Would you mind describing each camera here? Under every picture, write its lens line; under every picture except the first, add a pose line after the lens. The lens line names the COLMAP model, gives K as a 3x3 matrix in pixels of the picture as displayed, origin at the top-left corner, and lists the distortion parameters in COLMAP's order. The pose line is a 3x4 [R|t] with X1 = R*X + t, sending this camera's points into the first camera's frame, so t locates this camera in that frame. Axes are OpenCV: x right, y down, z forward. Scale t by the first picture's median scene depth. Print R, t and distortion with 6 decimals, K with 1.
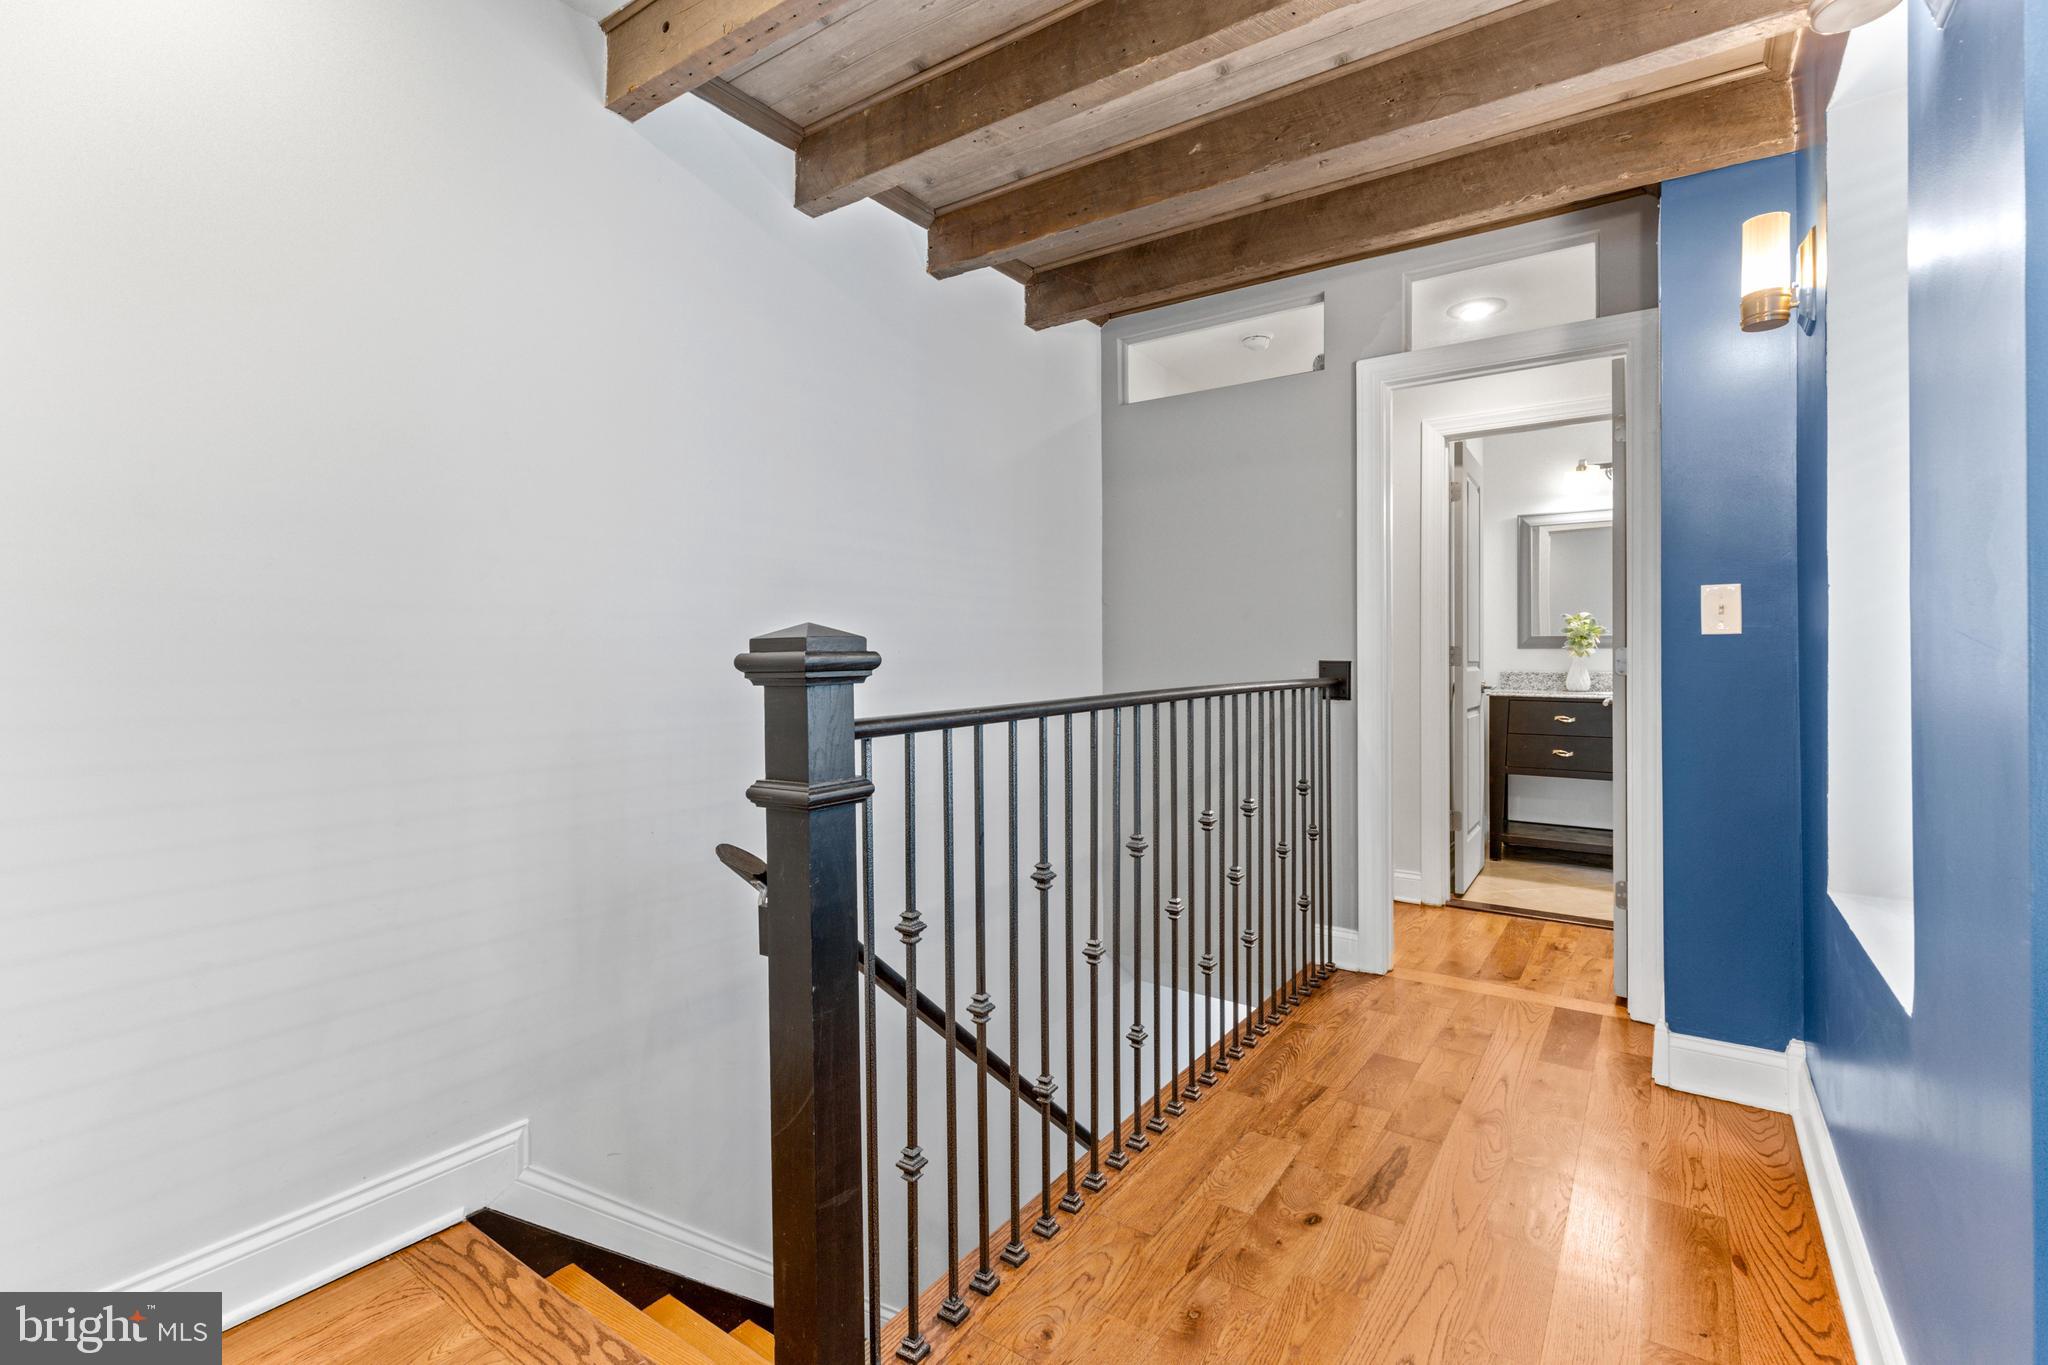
lens RADIAL K [[919.0, 0, 1018.5], [0, 919.0, 660.5], [0, 0, 1]] dist [0.005639, 0.000279]
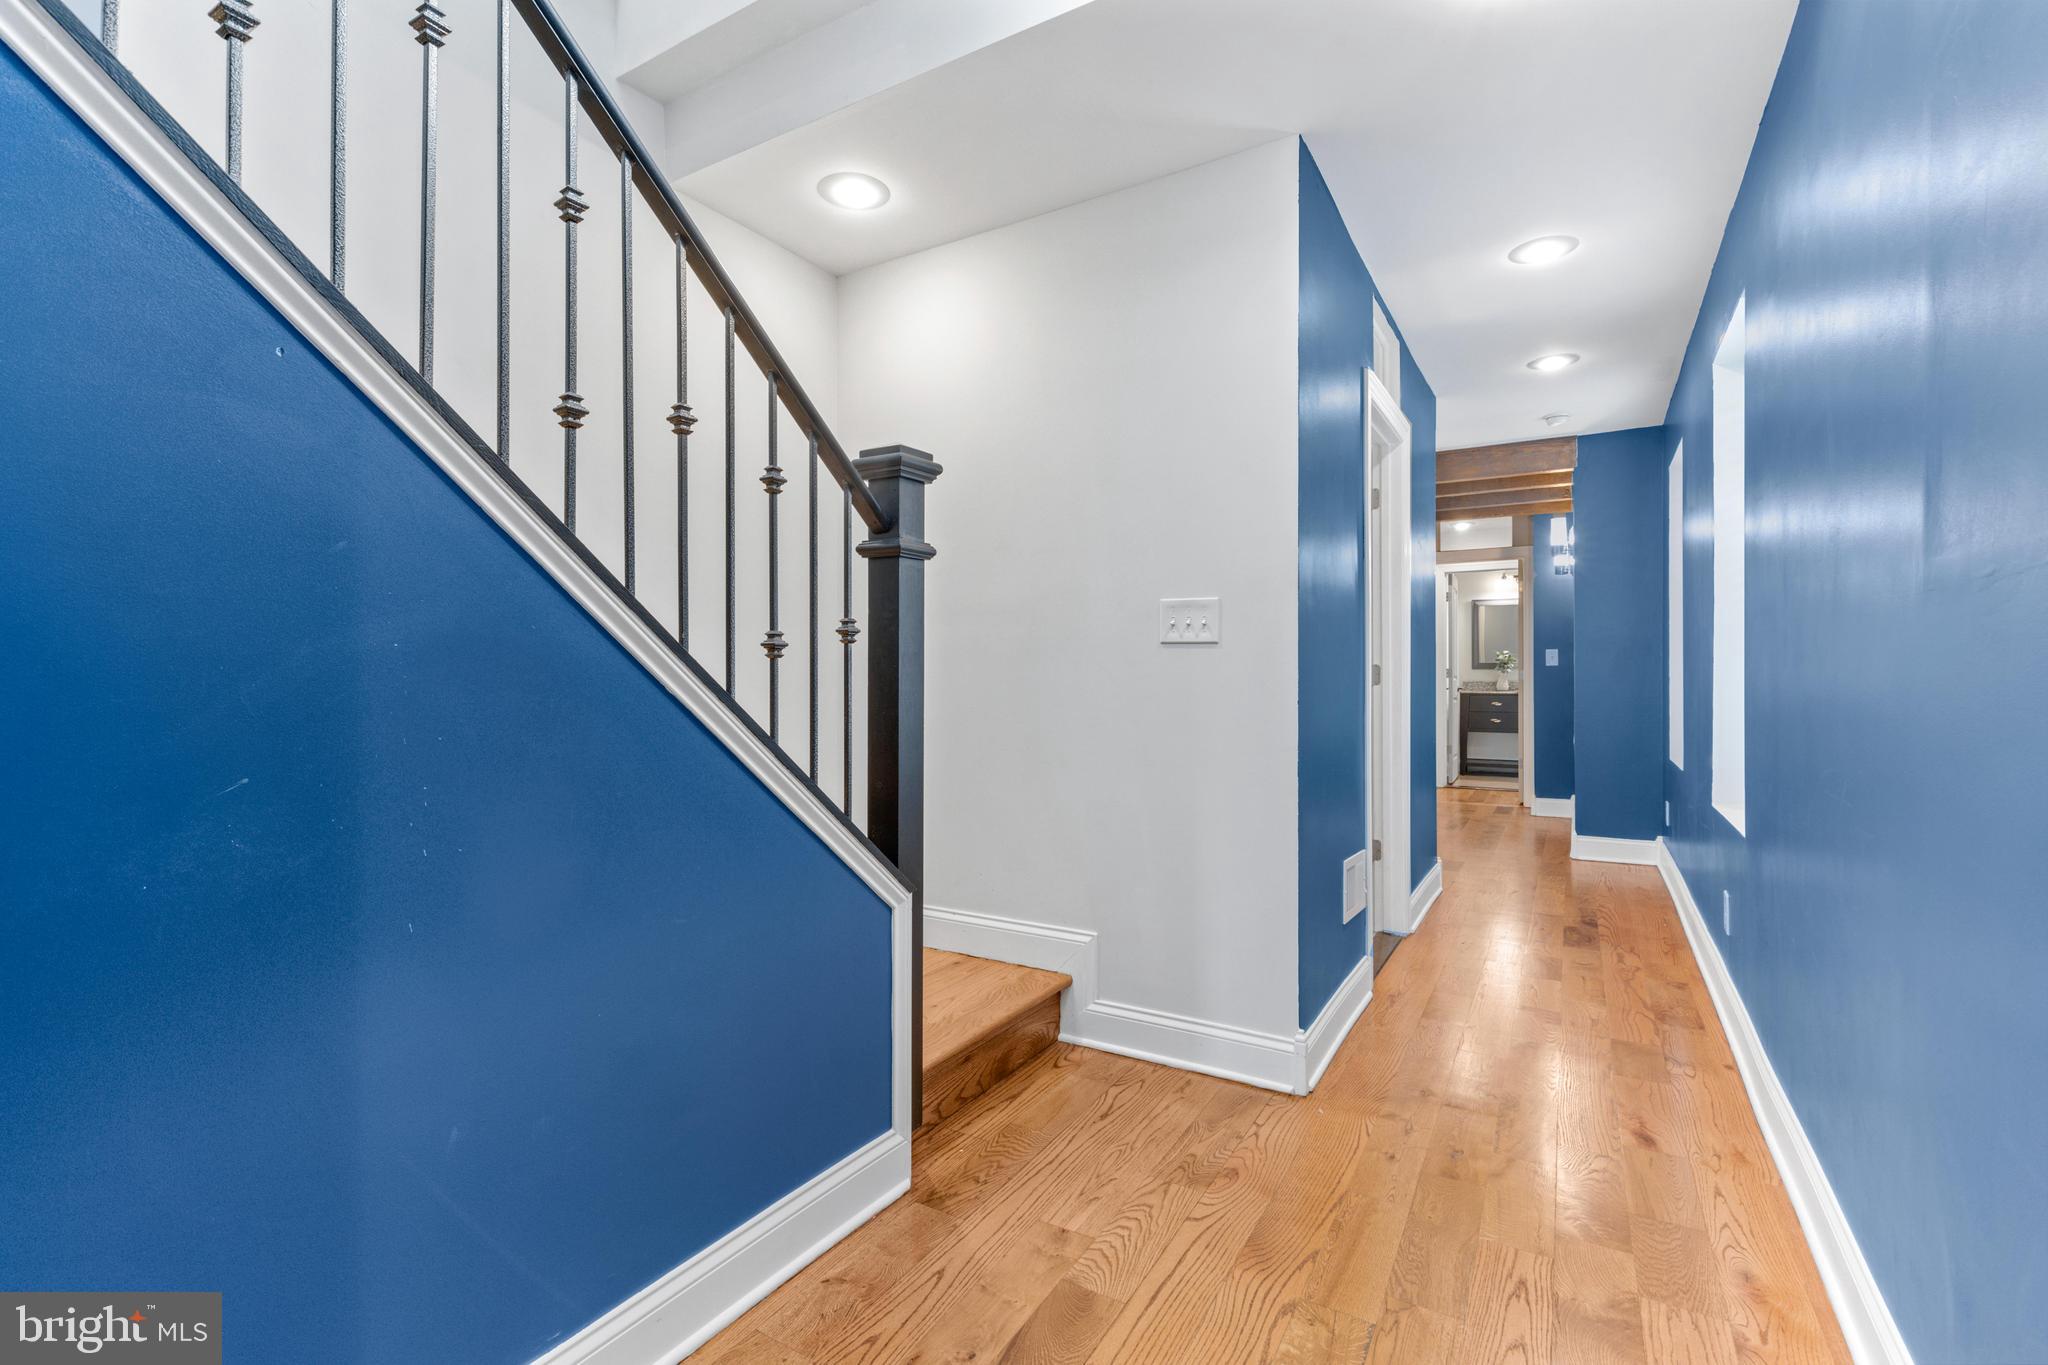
lens RADIAL K [[919.0, 0, 1014.6], [0, 919.0, 680.1], [0, 0, 1]] dist [0.005639, 0.000279]
pose [[0.997457, 0.002308, 0.071234, -0.641646], [-0.002427, 0.999996, 0.001587, 0.010249], [-0.071230, -0.001756, 0.997458, -0.997181]]
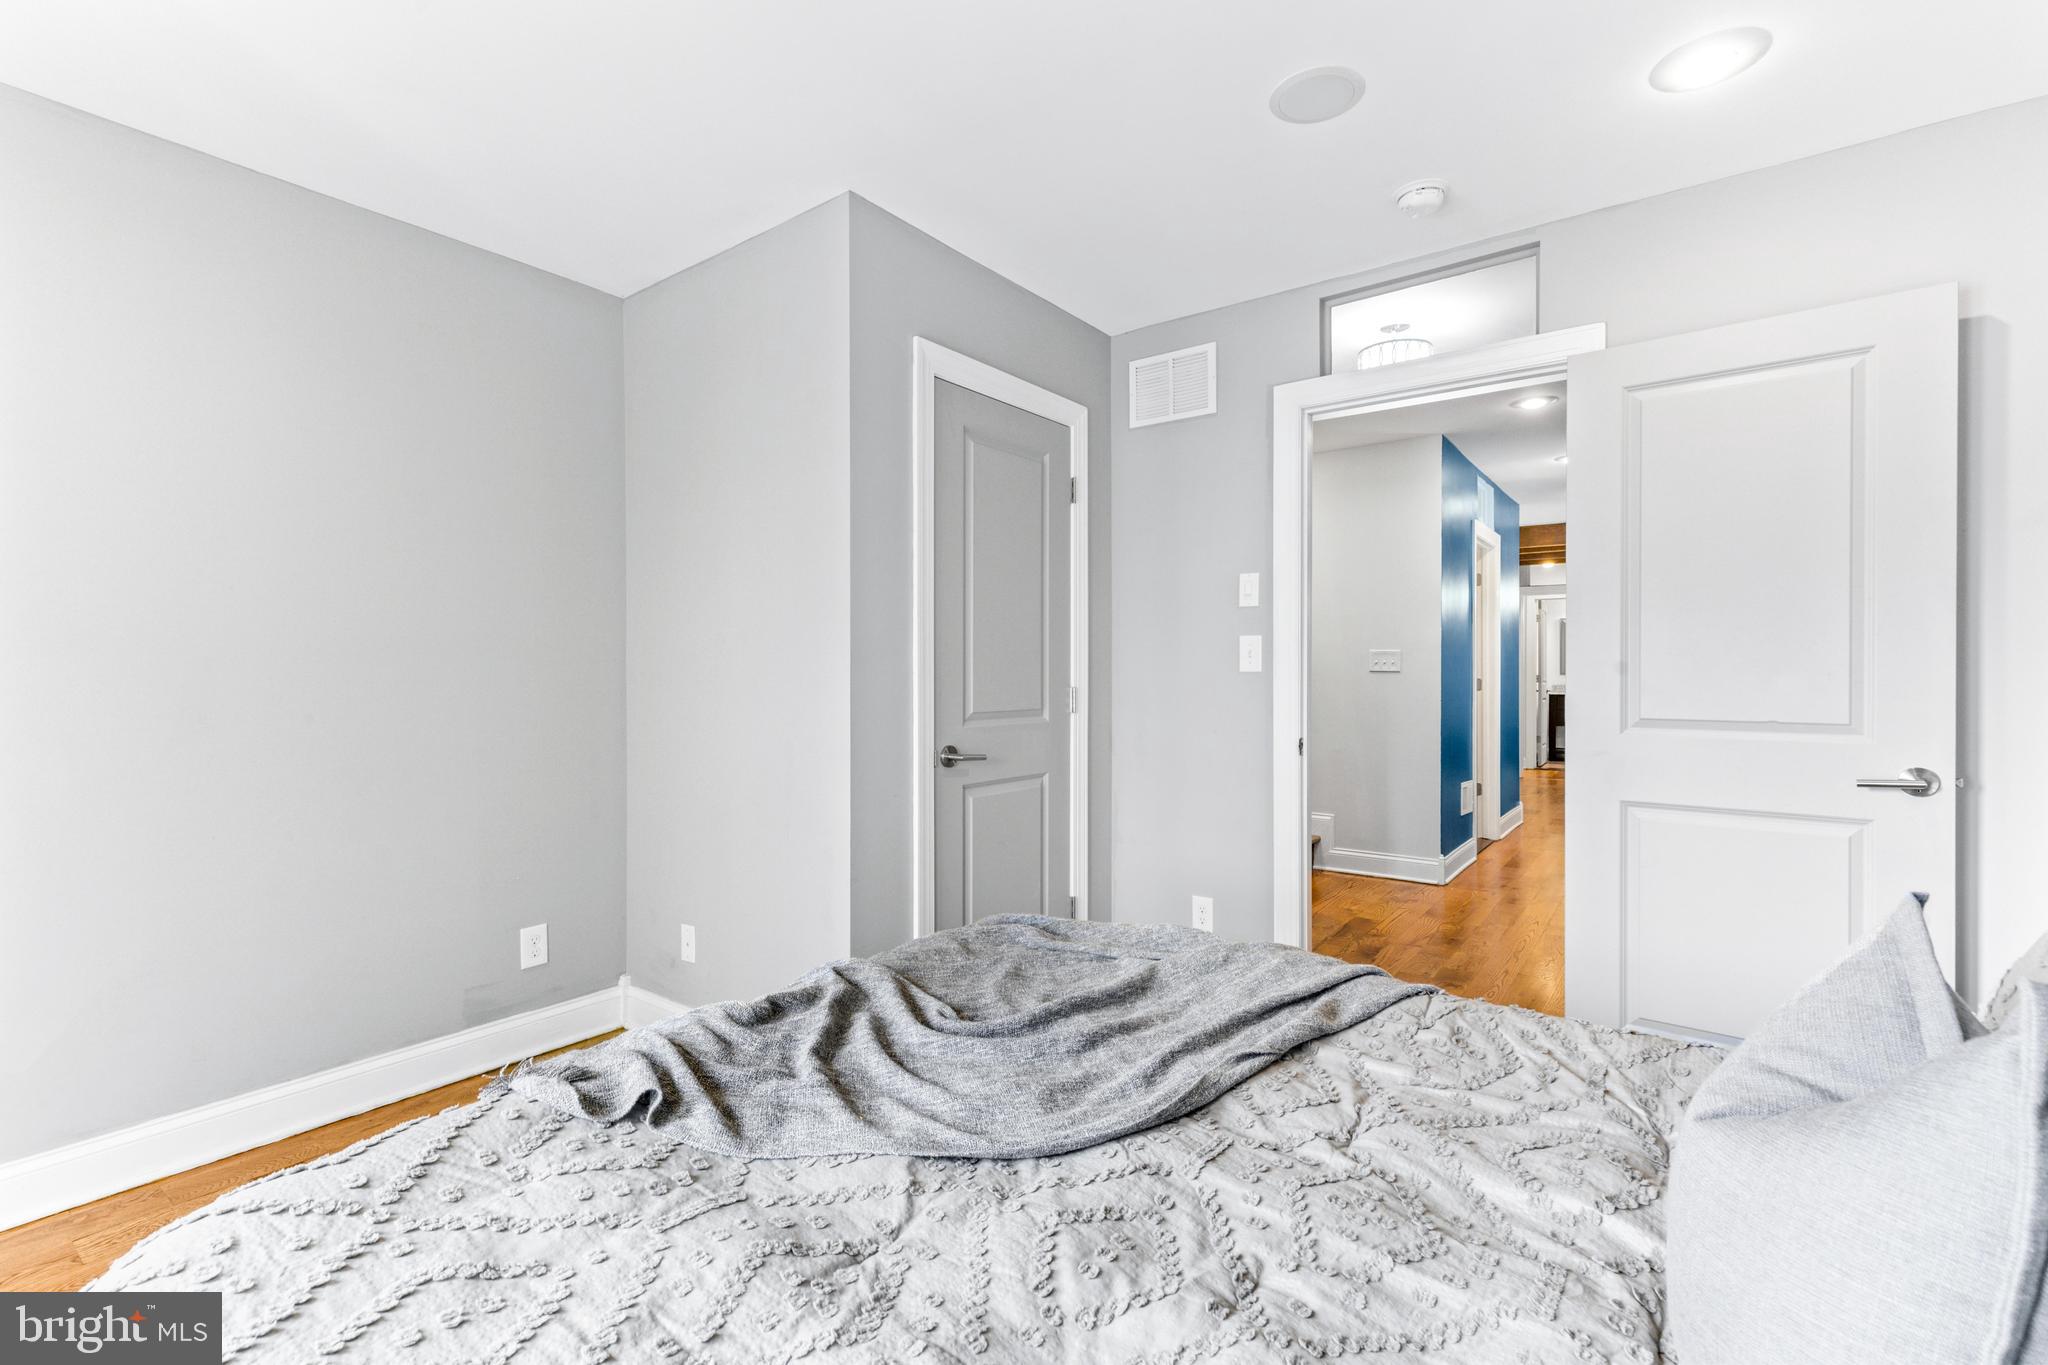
lens RADIAL K [[919.0, 0, 1024.3], [0, 919.0, 686.7], [0, 0, 1]] dist [0.005639, 0.000279]
pose [[0.999915, 0.002025, -0.012903, -0.935917], [-0.001907, 0.999957, 0.009088, -0.002521], [0.012921, -0.009062, 0.999875, -1.612441]]
